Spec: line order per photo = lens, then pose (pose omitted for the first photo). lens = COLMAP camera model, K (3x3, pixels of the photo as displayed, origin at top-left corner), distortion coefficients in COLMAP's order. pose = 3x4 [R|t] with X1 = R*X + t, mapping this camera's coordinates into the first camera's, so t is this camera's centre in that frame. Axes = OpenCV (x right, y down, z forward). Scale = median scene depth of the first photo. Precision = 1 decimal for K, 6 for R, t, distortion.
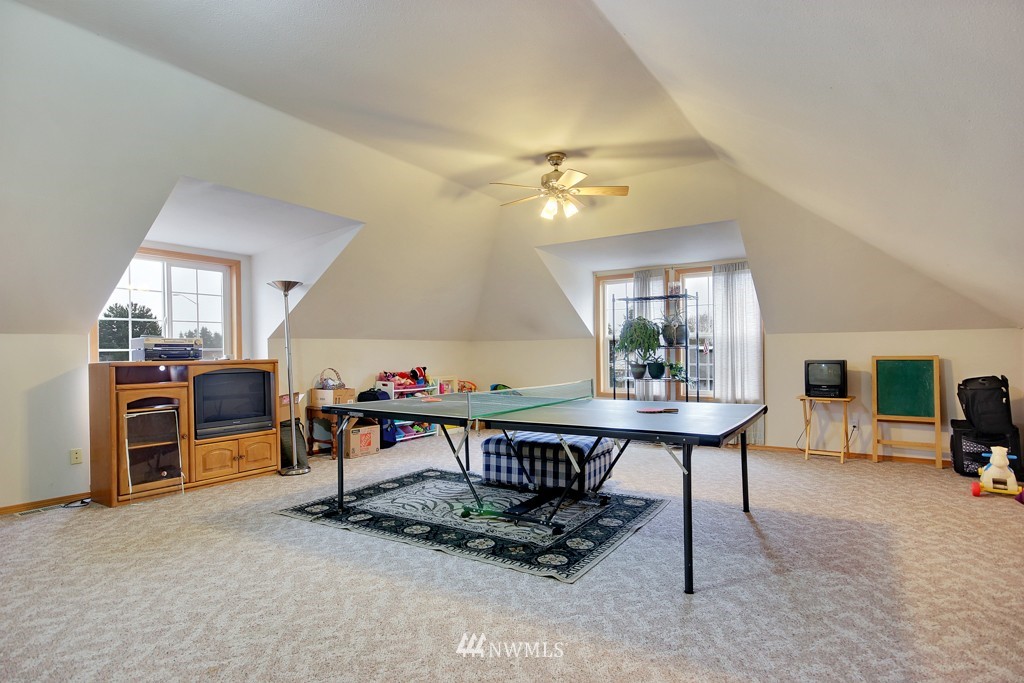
lens RADIAL K [[548.3, 0, 512.6], [0, 548.3, 345.7], [0, 0, 1]] dist [0.003559, 0.001118]
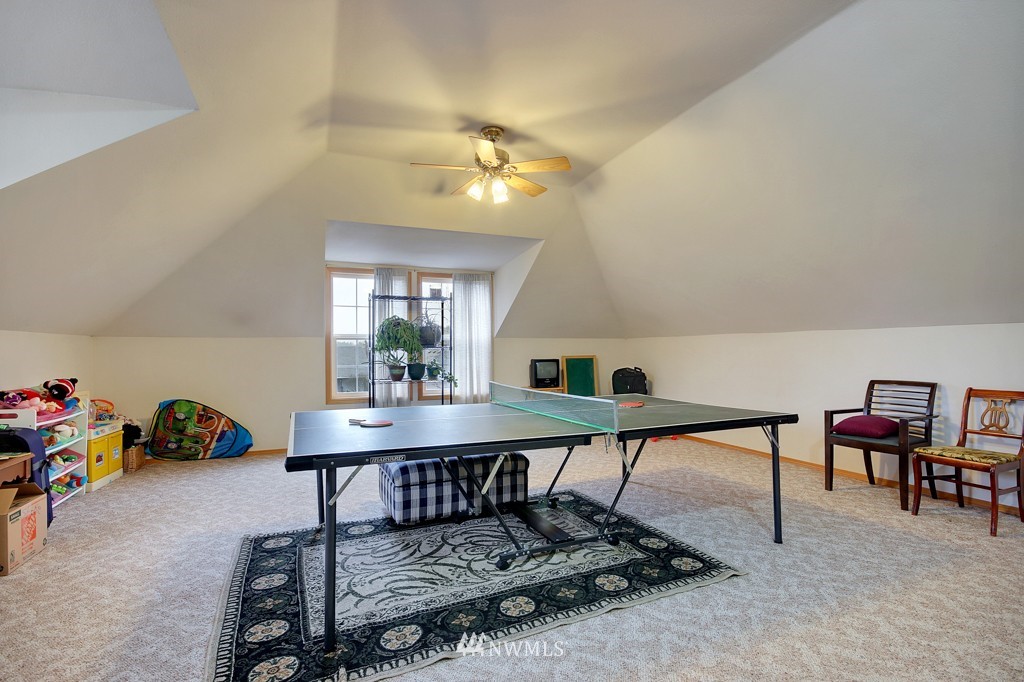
lens RADIAL K [[492.2, 0, 515.7], [0, 492.2, 343.8], [0, 0, 1]] dist [-0.000850, -0.000807]
pose [[0.533981, 0.017765, 0.845310, -0.602085], [-0.007516, 0.999839, -0.016264, 0.012816], [-0.845463, 0.002332, 0.534029, 0.572739]]
